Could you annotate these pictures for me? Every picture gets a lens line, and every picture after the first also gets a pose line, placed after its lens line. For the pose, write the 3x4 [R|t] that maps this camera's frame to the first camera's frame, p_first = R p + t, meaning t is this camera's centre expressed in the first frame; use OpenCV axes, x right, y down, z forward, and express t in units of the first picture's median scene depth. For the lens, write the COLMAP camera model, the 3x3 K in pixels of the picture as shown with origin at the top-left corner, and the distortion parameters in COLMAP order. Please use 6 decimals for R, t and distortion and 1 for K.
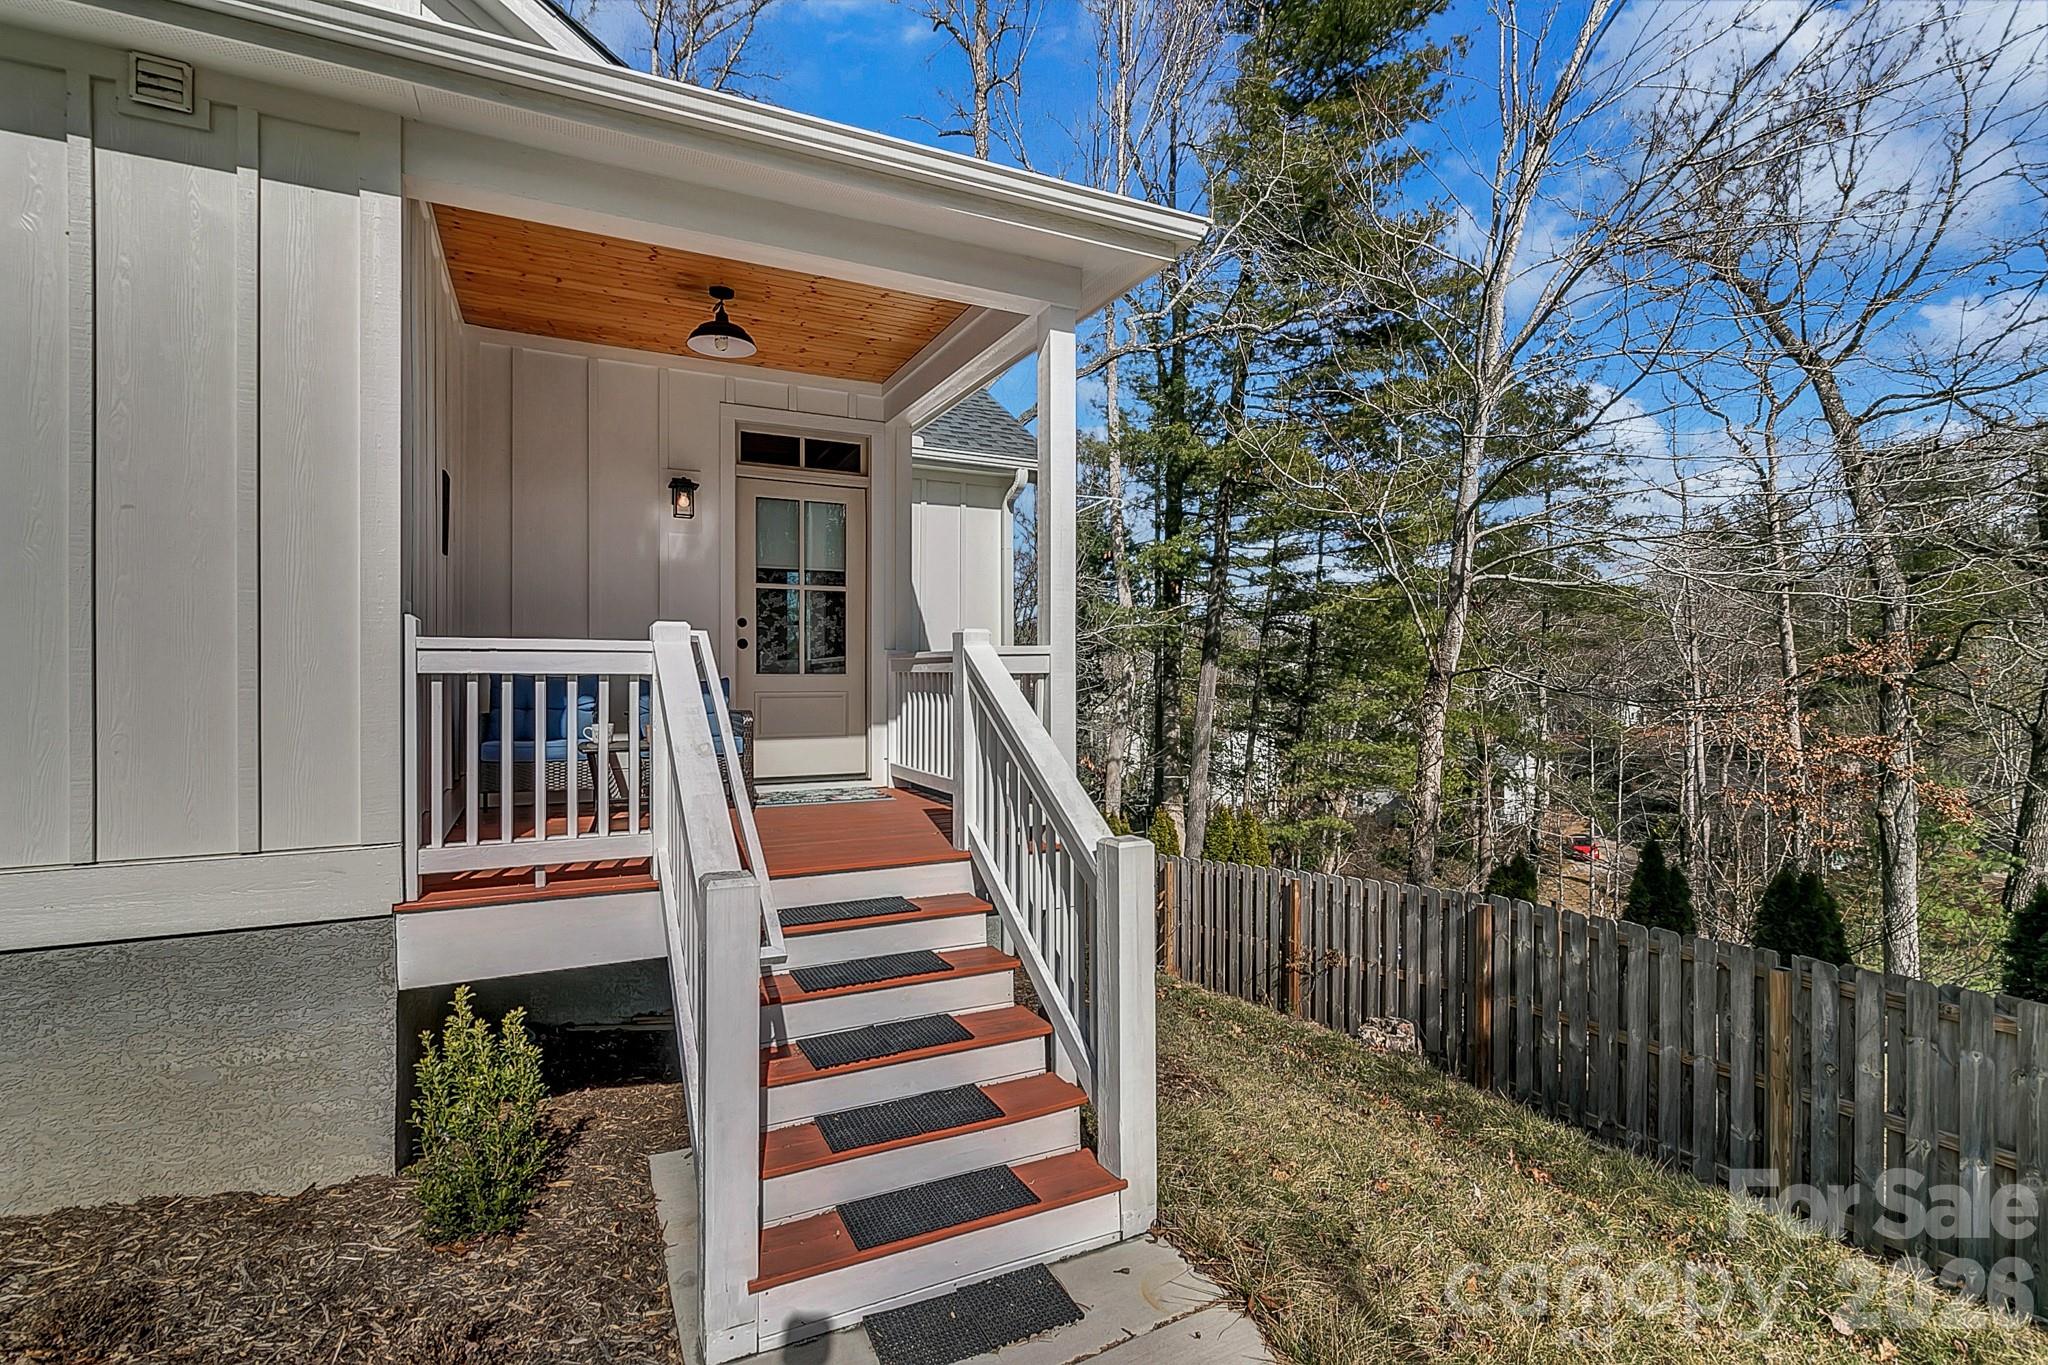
lens RADIAL K [[940.1, 0, 1023.3], [0, 940.1, 678.3], [0, 0, 1]] dist [0.002034, 0.000429]
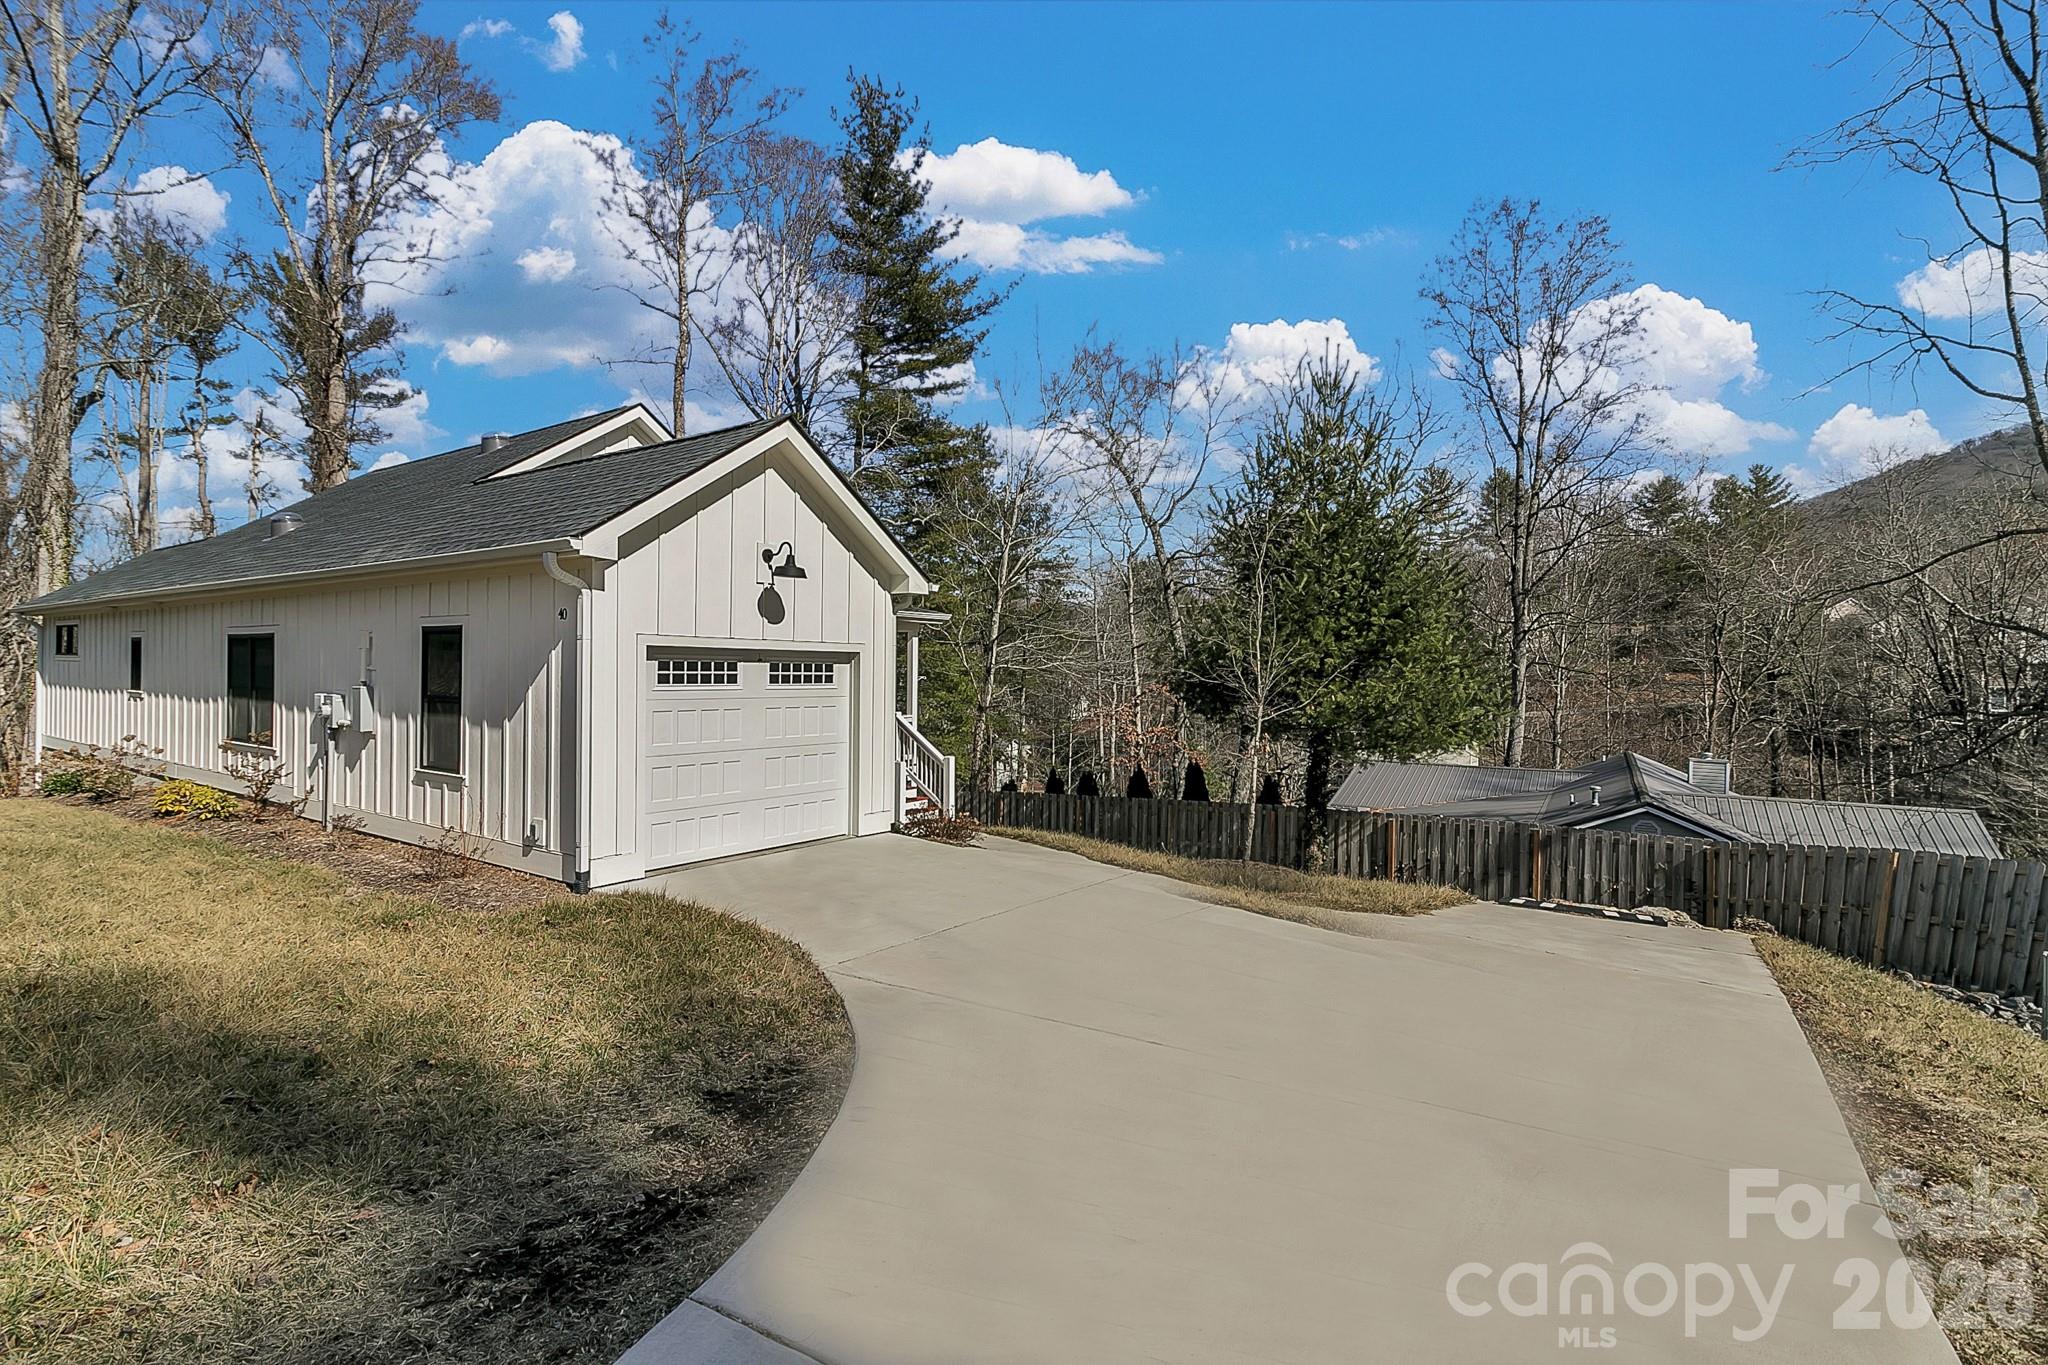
lens RADIAL K [[943.8, 0, 1016.8], [0, 943.8, 665.9], [0, 0, 1]] dist [0.000687, 0.000222]
pose [[0.879156, 0.007012, 0.476482, -1.082727], [-0.003430, 0.999959, -0.008386, -0.150705], [-0.476521, 0.005738, 0.879144, -1.993371]]
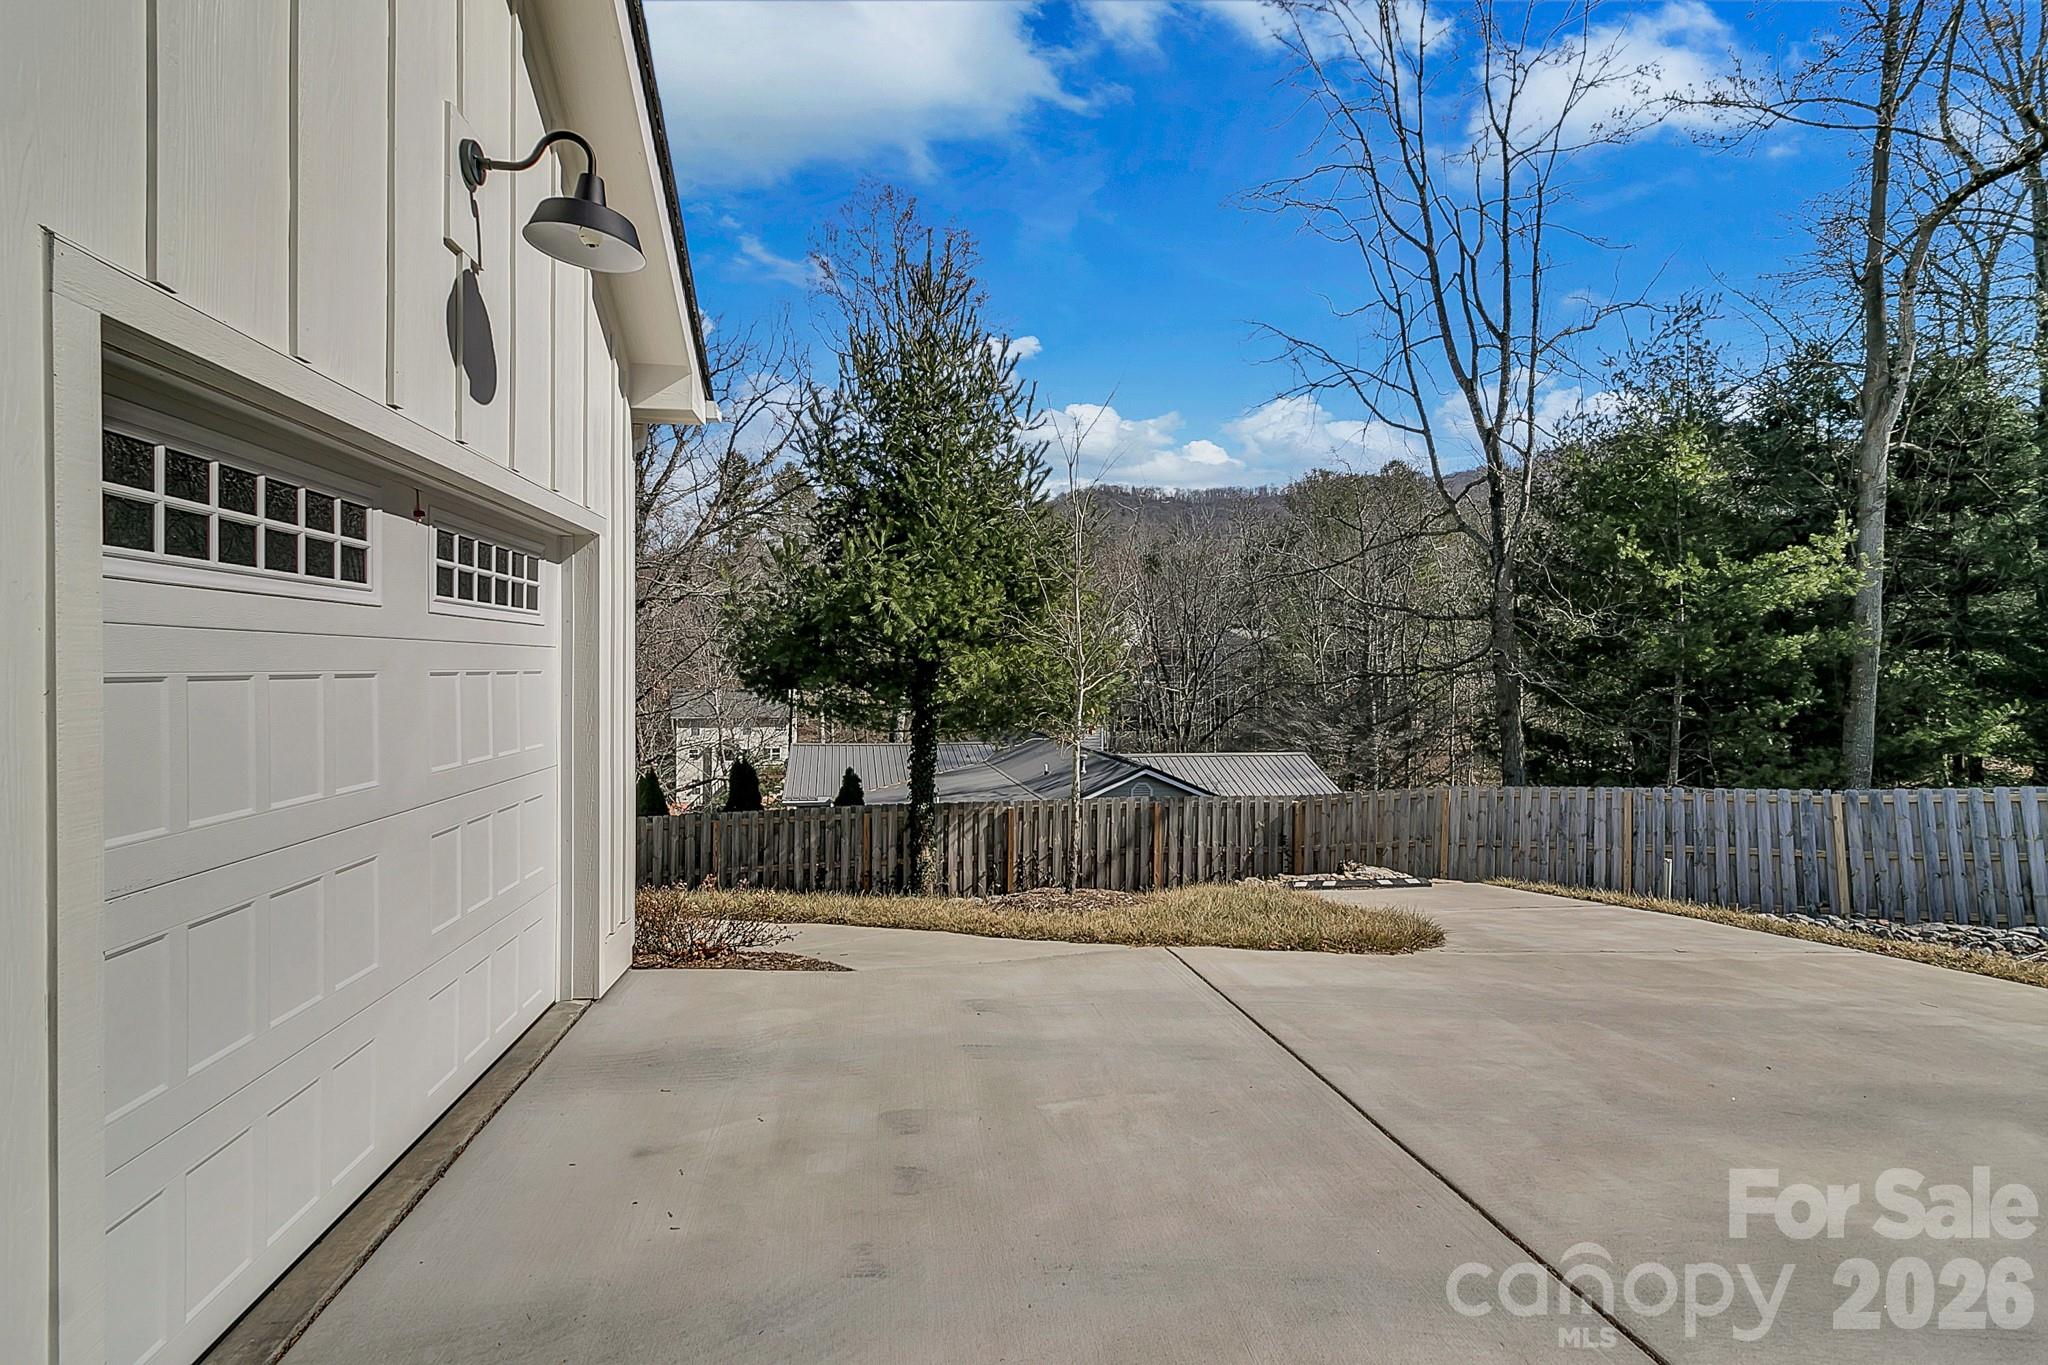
lens RADIAL K [[949.0, 0, 1033.4], [0, 949.0, 671.5], [0, 0, 1]] dist [0.000534, 0.000026]
pose [[0.303822, -0.009520, 0.952681, -1.068930], [-0.001074, 0.999946, 0.010335, -0.097578], [-0.952728, -0.004163, 0.303795, -0.827537]]
